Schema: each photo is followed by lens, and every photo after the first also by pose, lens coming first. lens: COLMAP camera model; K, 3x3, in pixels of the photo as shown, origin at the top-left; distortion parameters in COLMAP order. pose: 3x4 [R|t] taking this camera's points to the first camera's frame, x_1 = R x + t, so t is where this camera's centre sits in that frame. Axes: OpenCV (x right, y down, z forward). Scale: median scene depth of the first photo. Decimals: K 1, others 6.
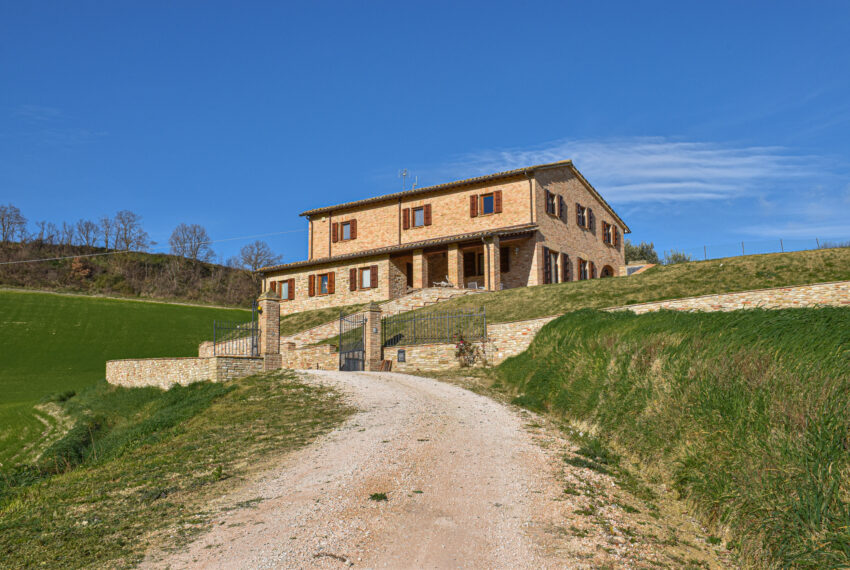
lens RADIAL K [[969.2, 0, 425.0], [0, 969.2, 285.0], [0, 0, 1]] dist [0.047865, 0.030944]
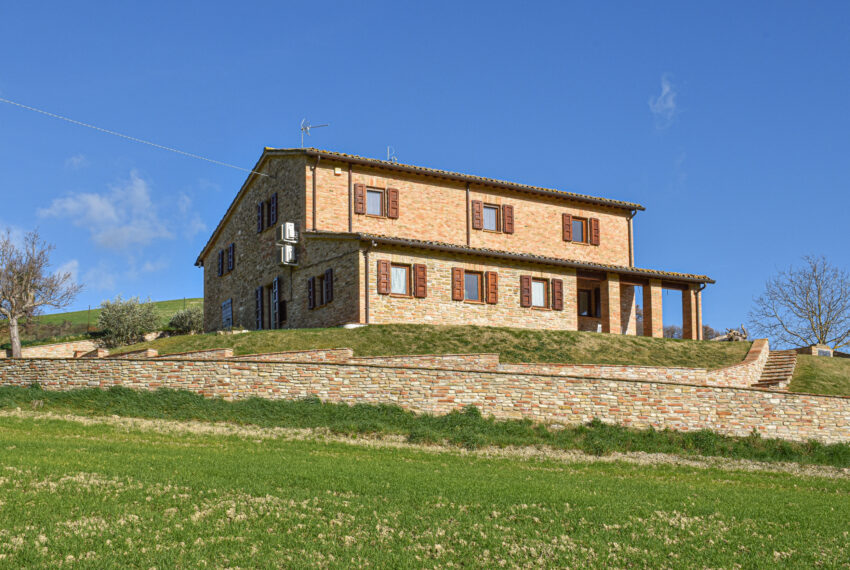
lens RADIAL K [[988.7, 0, 425.7], [0, 988.7, 324.2], [0, 0, 1]] dist [-0.011981, 0.362672]
pose [[0.435297, 0.157171, 0.886461, -0.691573], [-0.148844, 0.983657, -0.101314, 0.094698], [-0.887897, -0.087843, 0.451577, 0.704668]]
